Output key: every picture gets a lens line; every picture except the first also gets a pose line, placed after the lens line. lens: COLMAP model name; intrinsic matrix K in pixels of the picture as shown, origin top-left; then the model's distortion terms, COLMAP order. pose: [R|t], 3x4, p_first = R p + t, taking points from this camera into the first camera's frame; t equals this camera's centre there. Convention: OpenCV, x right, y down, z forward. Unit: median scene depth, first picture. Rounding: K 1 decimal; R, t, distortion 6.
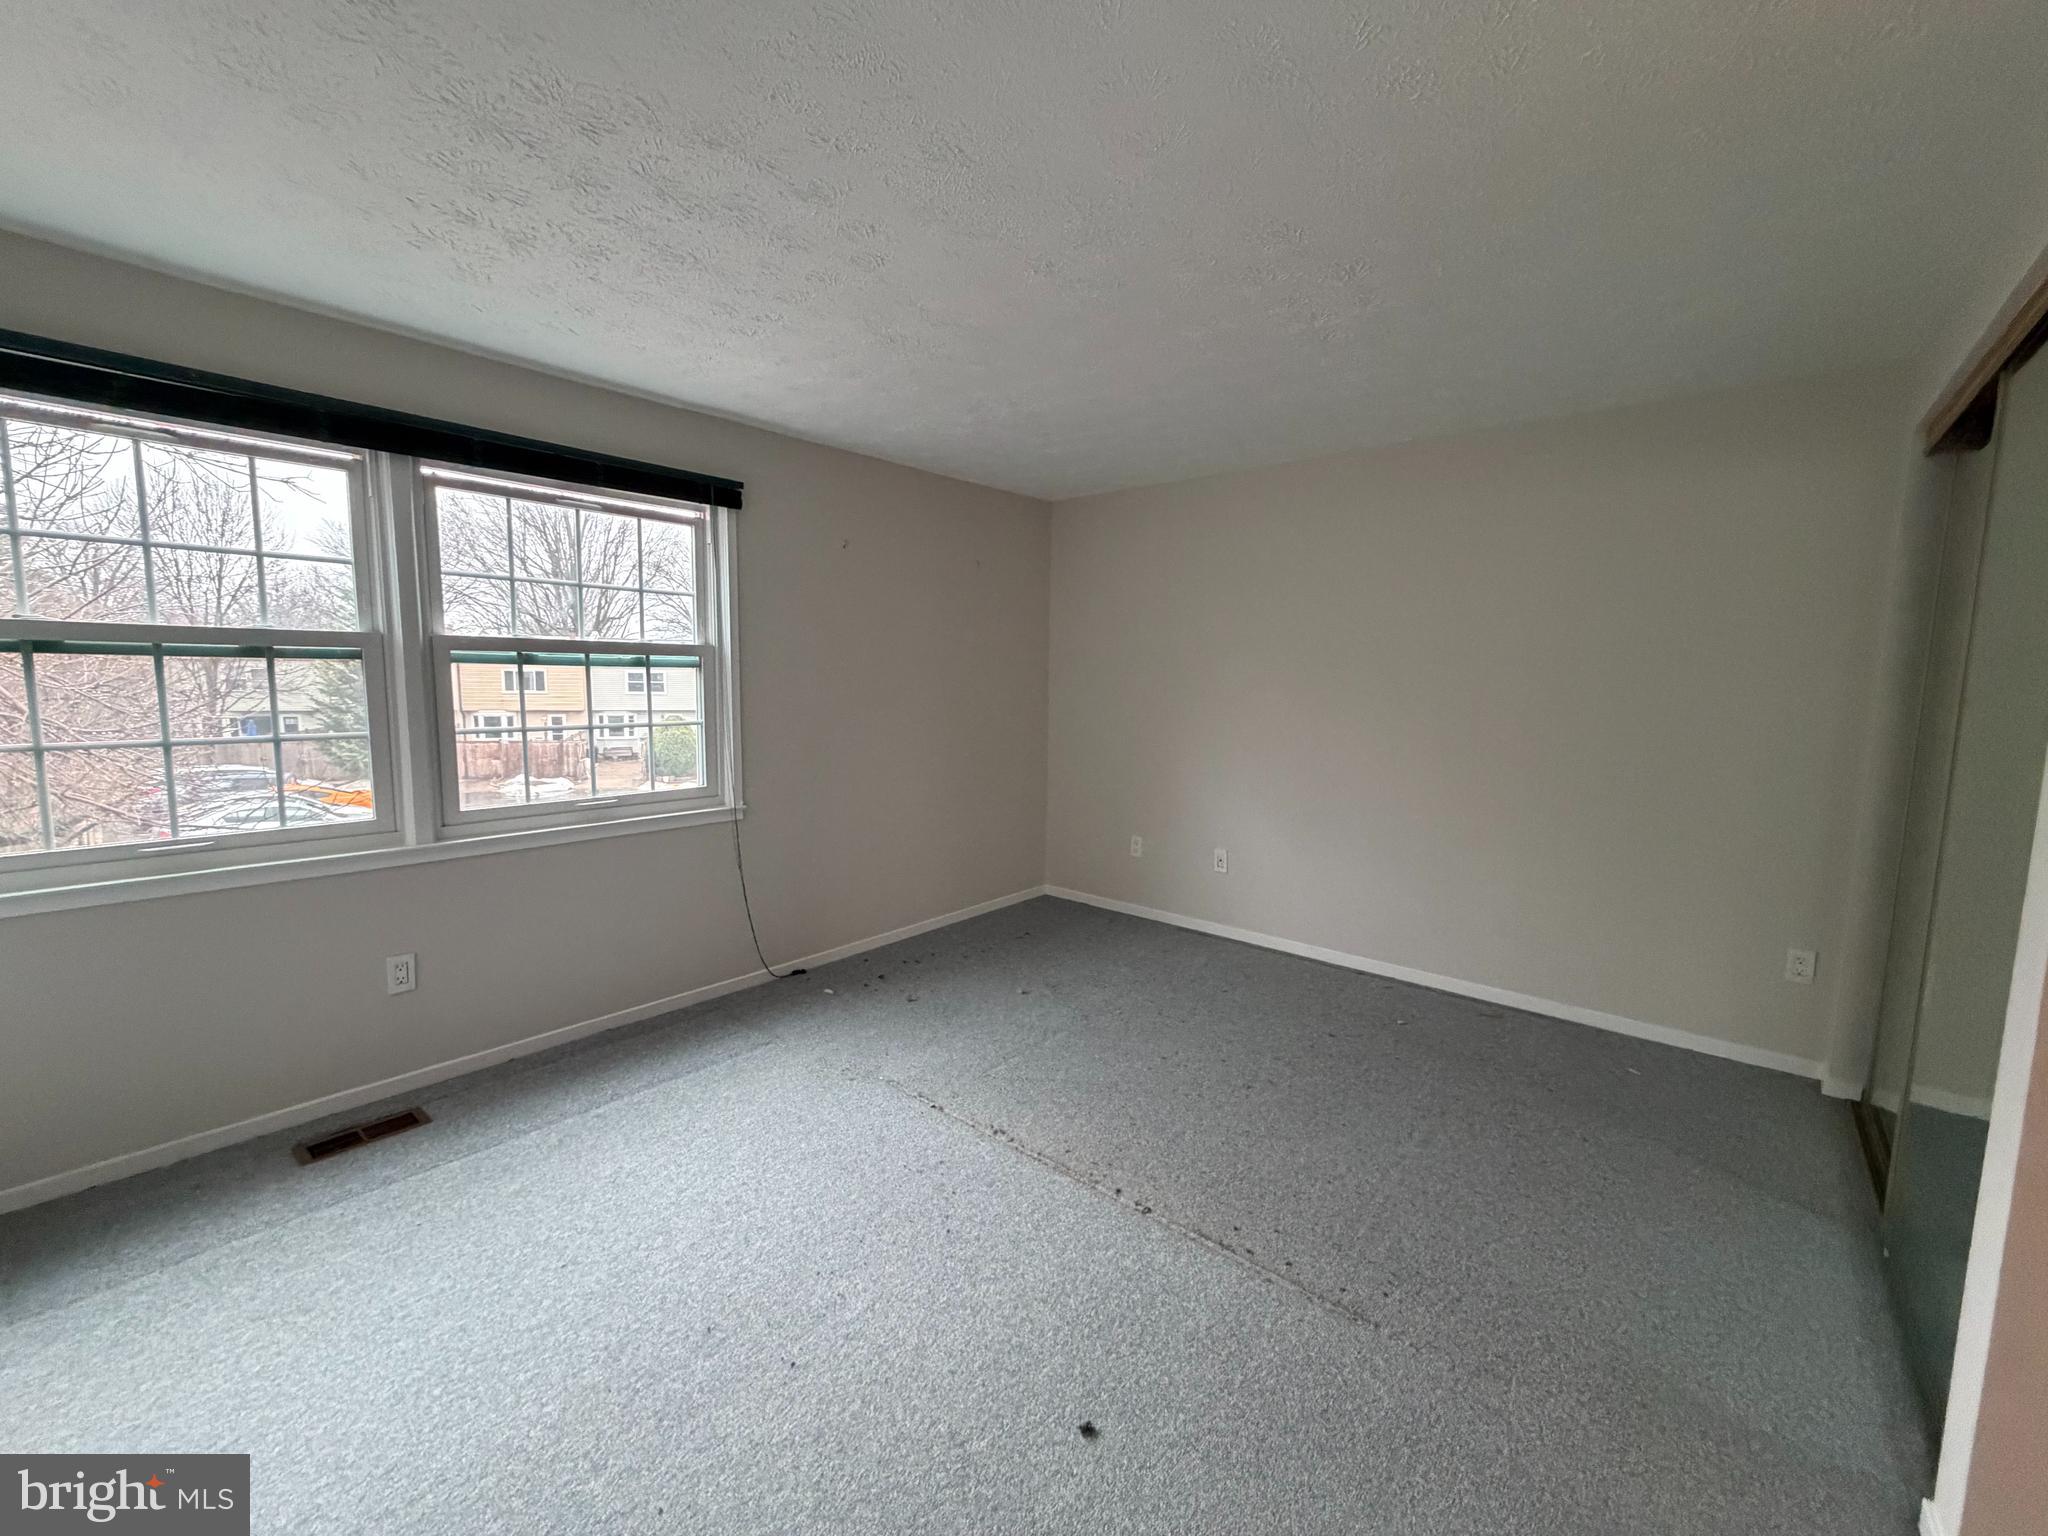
lens RADIAL K [[815.8, 0, 1014.7], [0, 815.8, 762.7], [0, 0, 1]] dist [-0.001947, -0.000080]
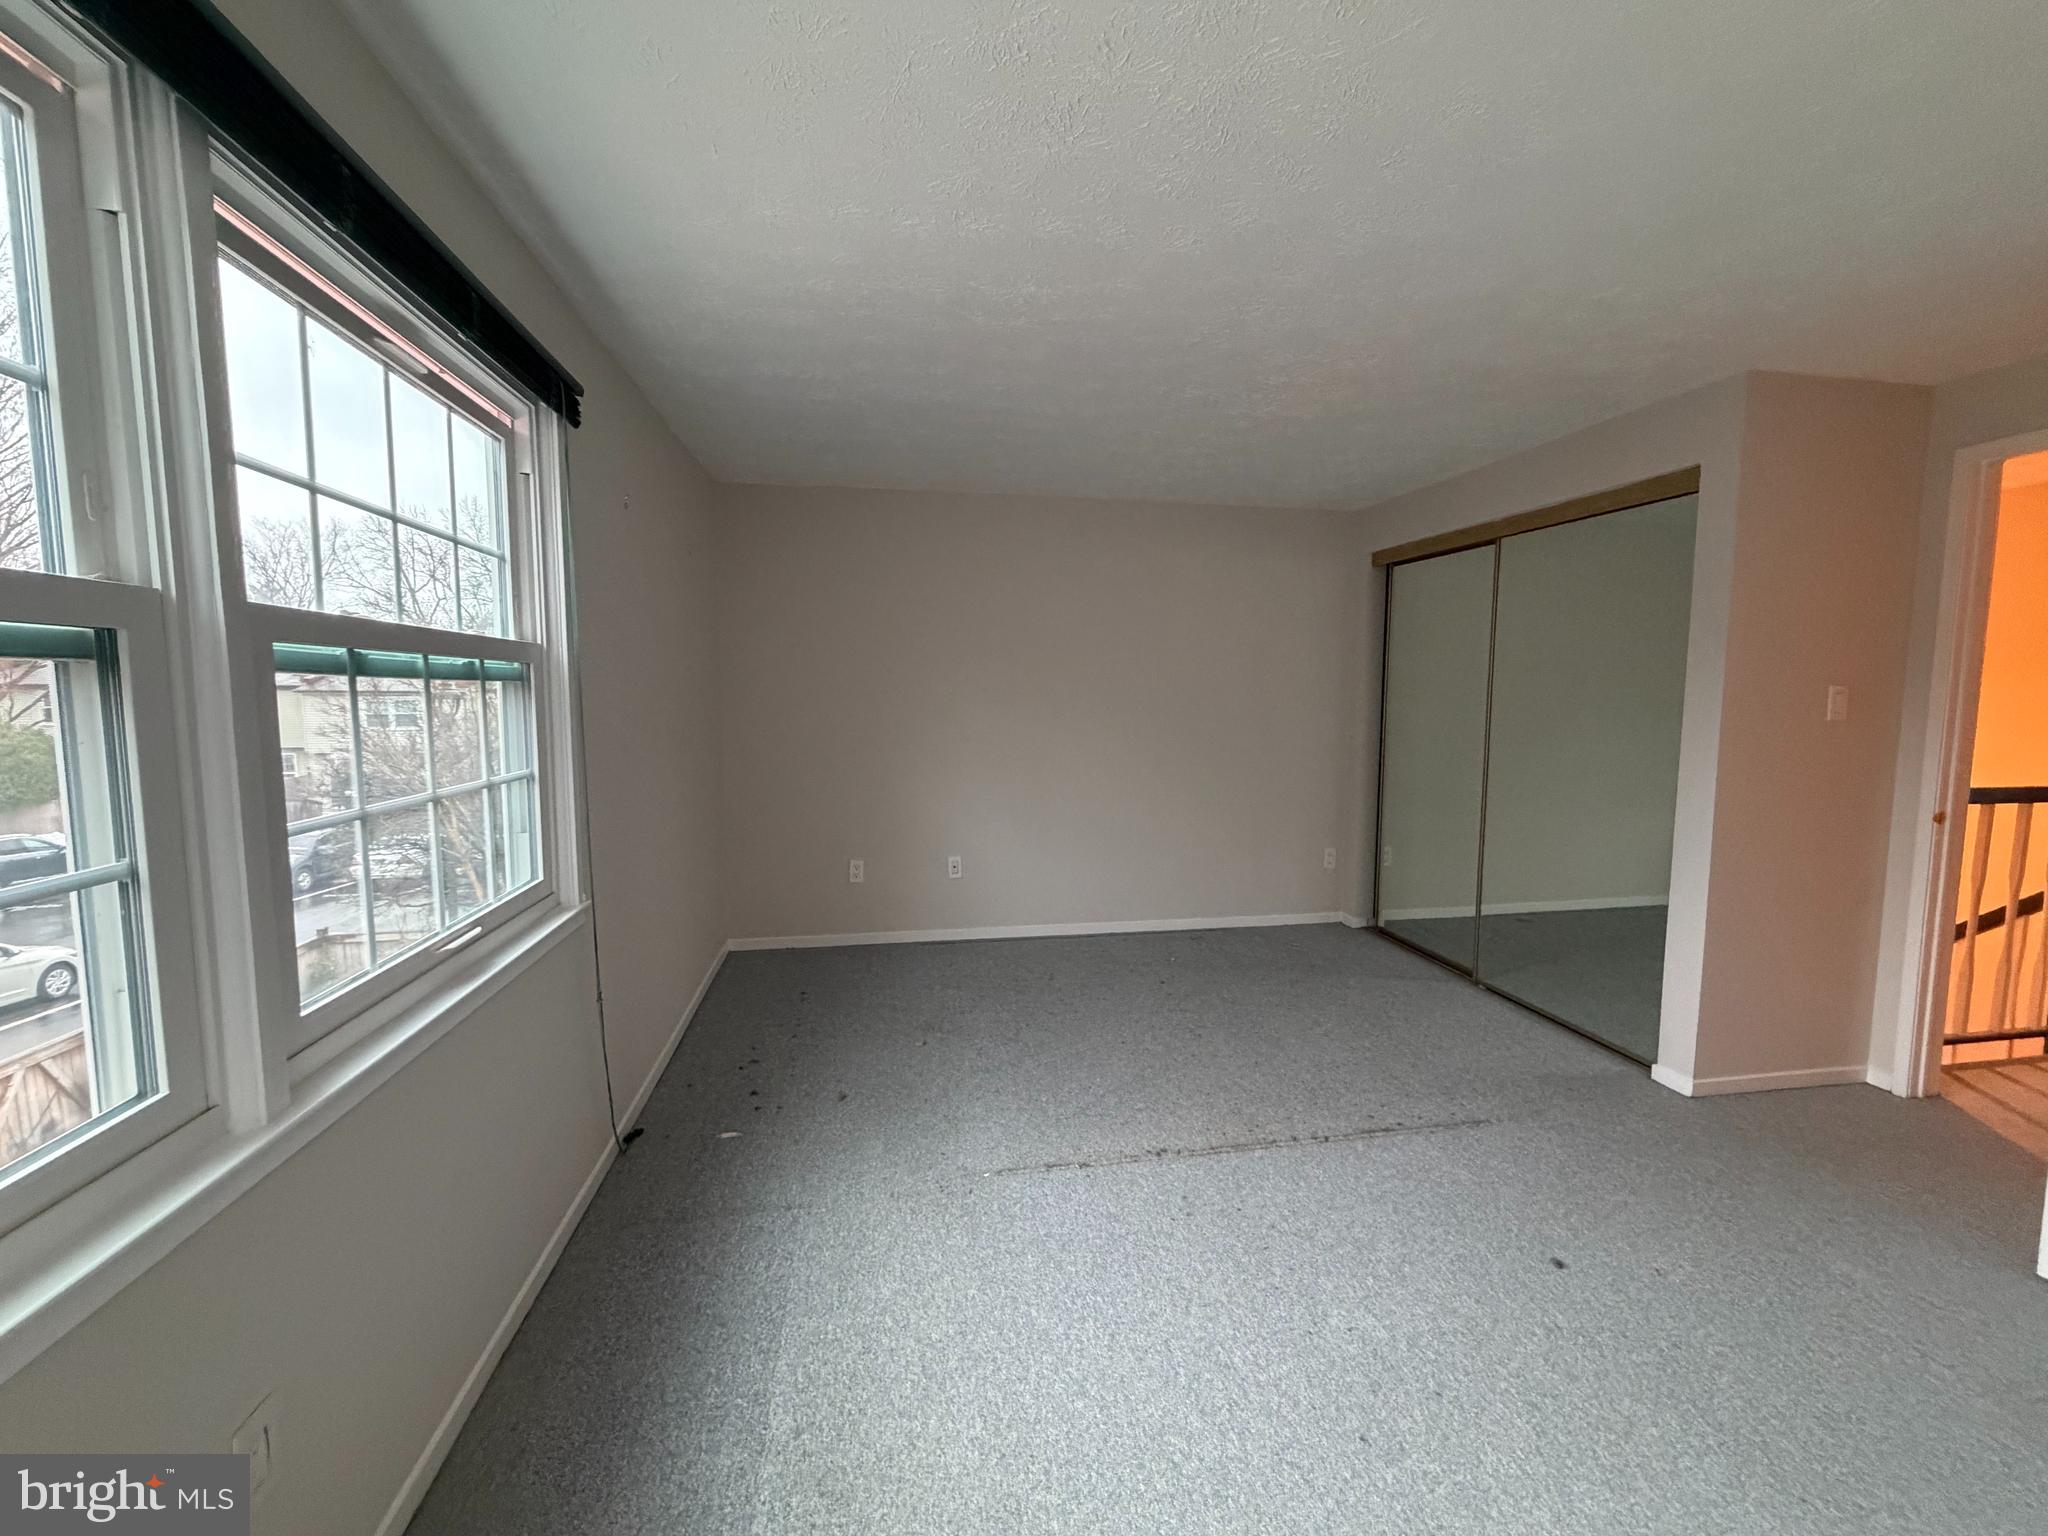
lens RADIAL K [[815.8, 0, 1012.0], [0, 815.8, 768.2], [0, 0, 1]] dist [-0.001947, -0.000080]
pose [[0.629012, -0.081852, 0.773074, -0.650507], [0.087547, 0.995574, 0.034177, -0.045423], [-0.772450, 0.046182, 0.633394, 0.372581]]
